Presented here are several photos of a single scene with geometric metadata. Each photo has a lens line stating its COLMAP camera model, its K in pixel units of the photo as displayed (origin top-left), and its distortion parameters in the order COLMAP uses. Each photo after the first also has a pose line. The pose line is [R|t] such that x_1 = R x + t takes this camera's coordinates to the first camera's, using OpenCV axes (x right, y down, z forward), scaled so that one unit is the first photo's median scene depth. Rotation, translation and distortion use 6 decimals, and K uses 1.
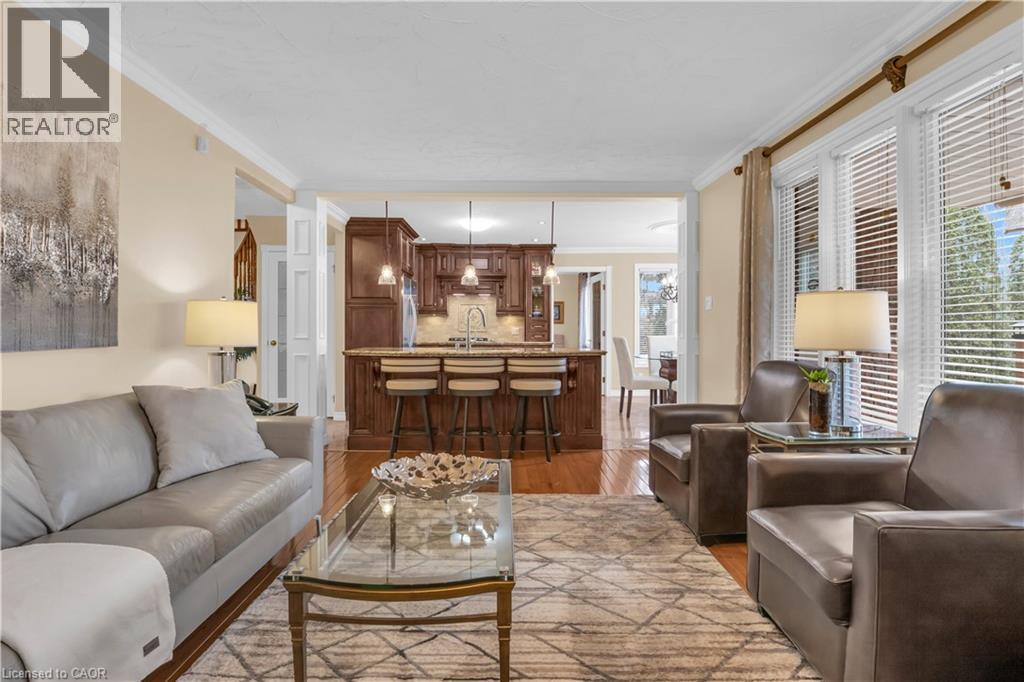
lens RADIAL K [[519.2, 0, 515.0], [0, 519.2, 330.4], [0, 0, 1]] dist [-0.023442, 0.001281]
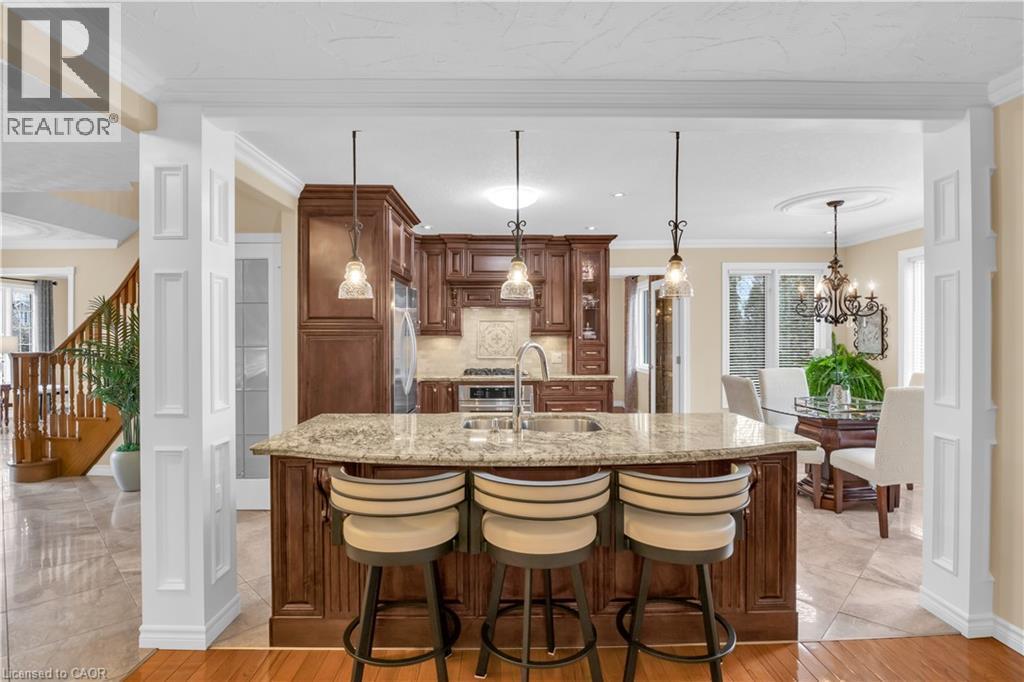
lens RADIAL K [[519.2, 0, 517.3], [0, 519.2, 335.8], [0, 0, 1]] dist [-0.023442, 0.001281]
pose [[0.999983, -0.003003, -0.005020, -0.090784], [0.003017, 0.999992, 0.002653, -0.057435], [0.005012, -0.002668, 0.999984, 0.528421]]
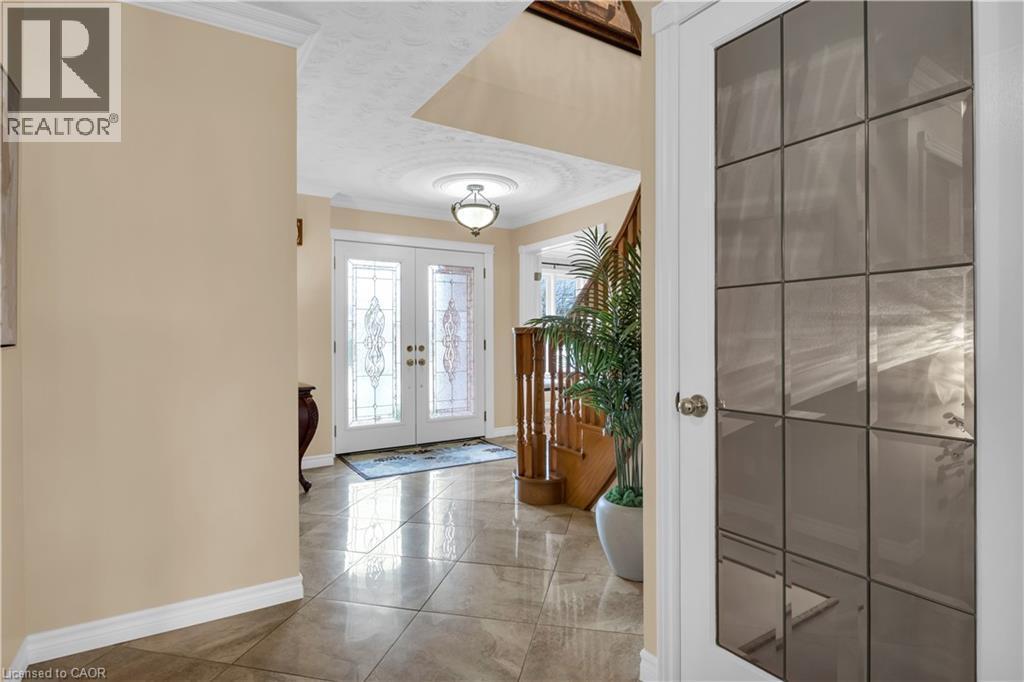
lens RADIAL K [[519.2, 0, 515.6], [0, 519.2, 341.9], [0, 0, 1]] dist [-0.023442, 0.001281]
pose [[0.533160, 0.016178, -0.845860, -0.432056], [-0.000466, 0.999823, 0.018828, -0.019157], [0.846014, -0.009644, 0.533073, 1.100137]]
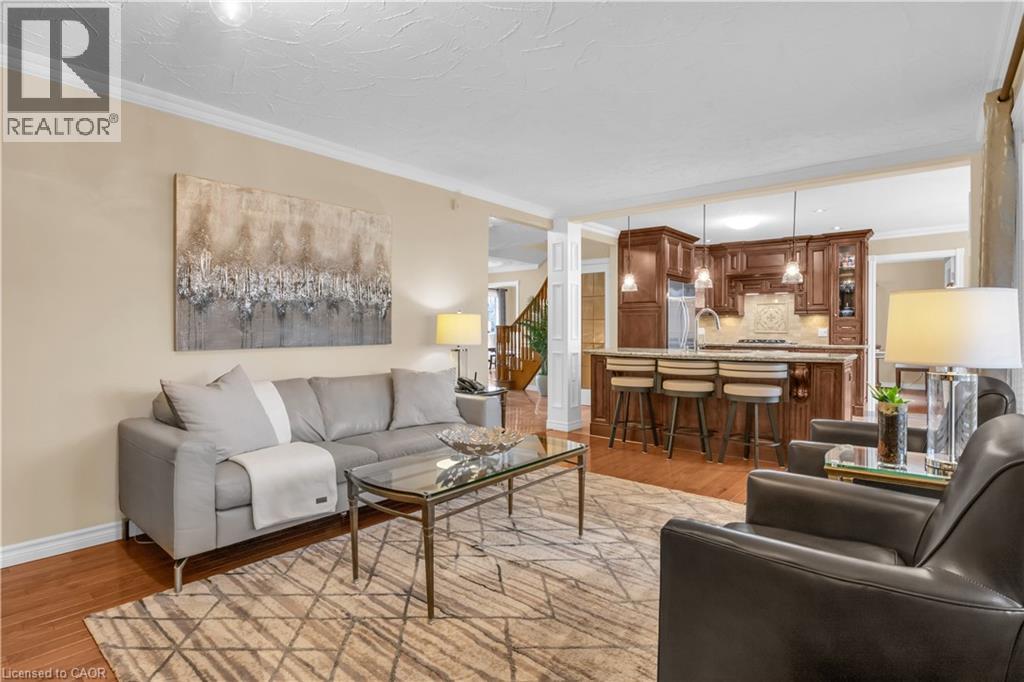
lens RADIAL K [[519.2, 0, 517.4], [0, 519.2, 335.8], [0, 0, 1]] dist [-0.023442, 0.001281]
pose [[0.764044, 0.006374, -0.645132, 0.310429], [0.001117, 0.999937, 0.011203, -0.006706], [0.645163, -0.009280, 0.763989, -0.003688]]
